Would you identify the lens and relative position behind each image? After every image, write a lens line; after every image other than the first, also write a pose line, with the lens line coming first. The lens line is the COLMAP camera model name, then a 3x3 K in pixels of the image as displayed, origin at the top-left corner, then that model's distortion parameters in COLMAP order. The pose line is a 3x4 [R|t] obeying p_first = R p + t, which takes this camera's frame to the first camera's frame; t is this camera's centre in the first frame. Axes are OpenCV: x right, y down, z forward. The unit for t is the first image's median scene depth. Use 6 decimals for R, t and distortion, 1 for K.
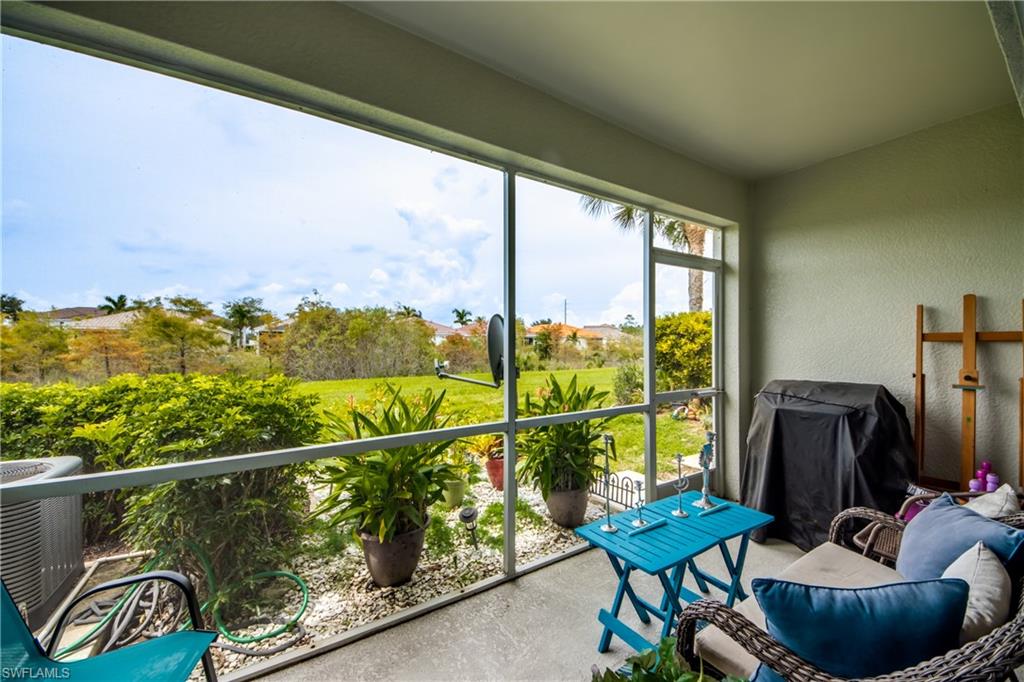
lens RADIAL K [[397.1, 0, 534.8], [0, 397.1, 340.3], [0, 0, 1]] dist [0.000170, -0.013391]
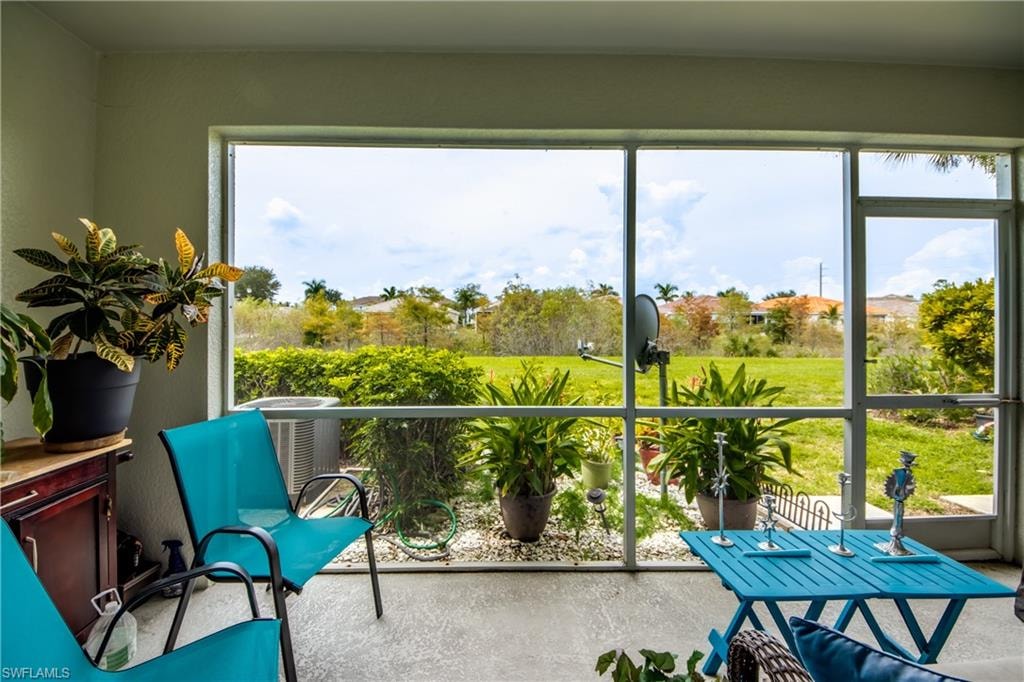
lens RADIAL K [[409.9, 0, 483.5], [0, 409.9, 320.4], [0, 0, 1]] dist [0.002684, -0.014250]
pose [[0.826156, -0.000337, -0.563441, 0.145302], [0.002111, 0.999995, 0.002498, -0.007662], [0.563437, -0.003254, 0.826152, -0.017053]]
